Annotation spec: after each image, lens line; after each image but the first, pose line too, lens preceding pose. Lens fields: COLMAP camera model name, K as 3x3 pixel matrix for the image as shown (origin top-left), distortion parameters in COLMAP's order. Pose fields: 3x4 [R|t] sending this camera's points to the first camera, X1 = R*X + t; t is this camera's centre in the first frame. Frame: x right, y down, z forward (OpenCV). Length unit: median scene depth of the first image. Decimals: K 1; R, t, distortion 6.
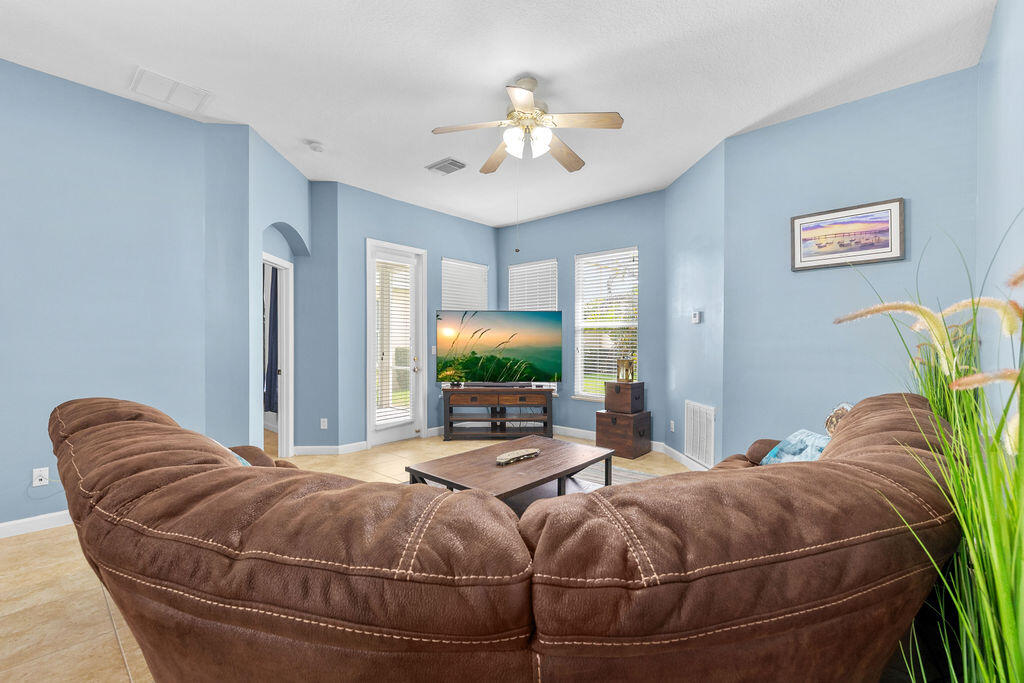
lens RADIAL K [[431.8, 0, 509.5], [0, 431.8, 344.8], [0, 0, 1]] dist [-0.003897, -0.000230]
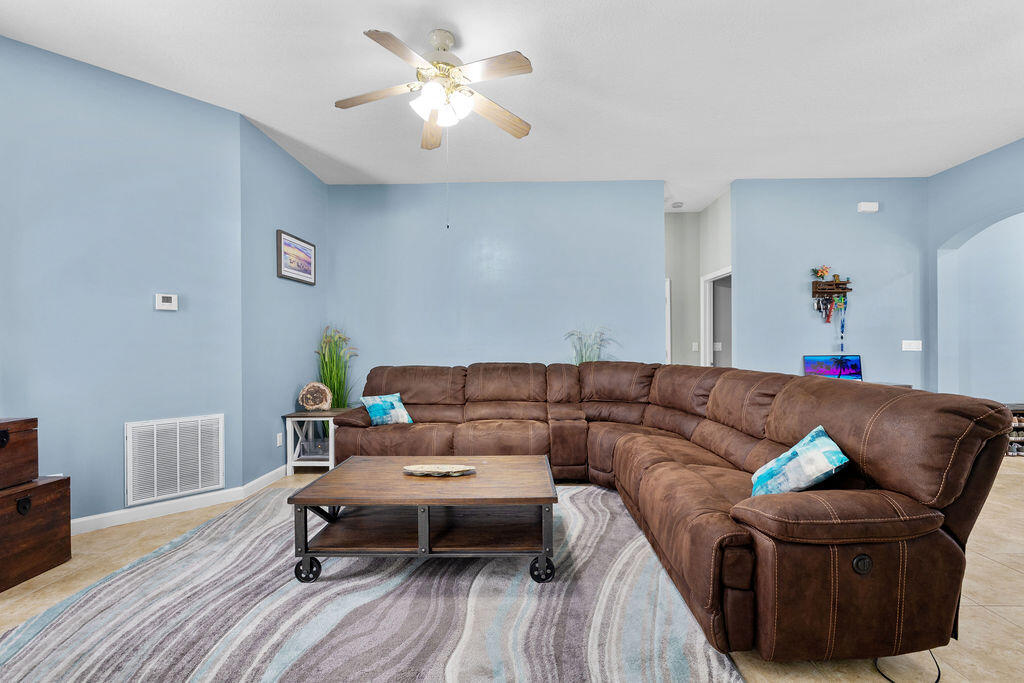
lens RADIAL K [[431.8, 0, 515.2], [0, 431.8, 348.6], [0, 0, 1]] dist [-0.003897, -0.000230]
pose [[-0.683648, -0.010391, 0.729738, -0.426999], [0.002610, 0.999857, 0.016682, 0.003642], [-0.729807, 0.013309, -0.683523, 0.918285]]
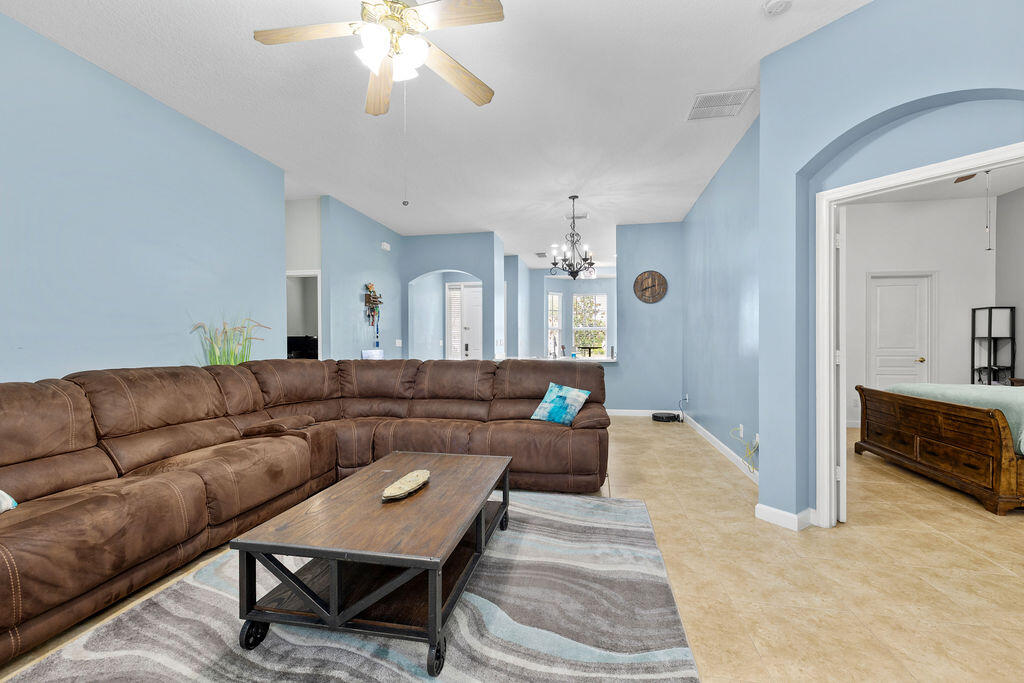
lens RADIAL K [[431.8, 0, 517.3], [0, 431.8, 340.9], [0, 0, 1]] dist [-0.003897, -0.000230]
pose [[-0.829726, -0.013508, -0.558008, 0.124851], [-0.013696, 0.999899, -0.003841, 0.007870], [0.558003, 0.004455, -0.829827, 1.058637]]
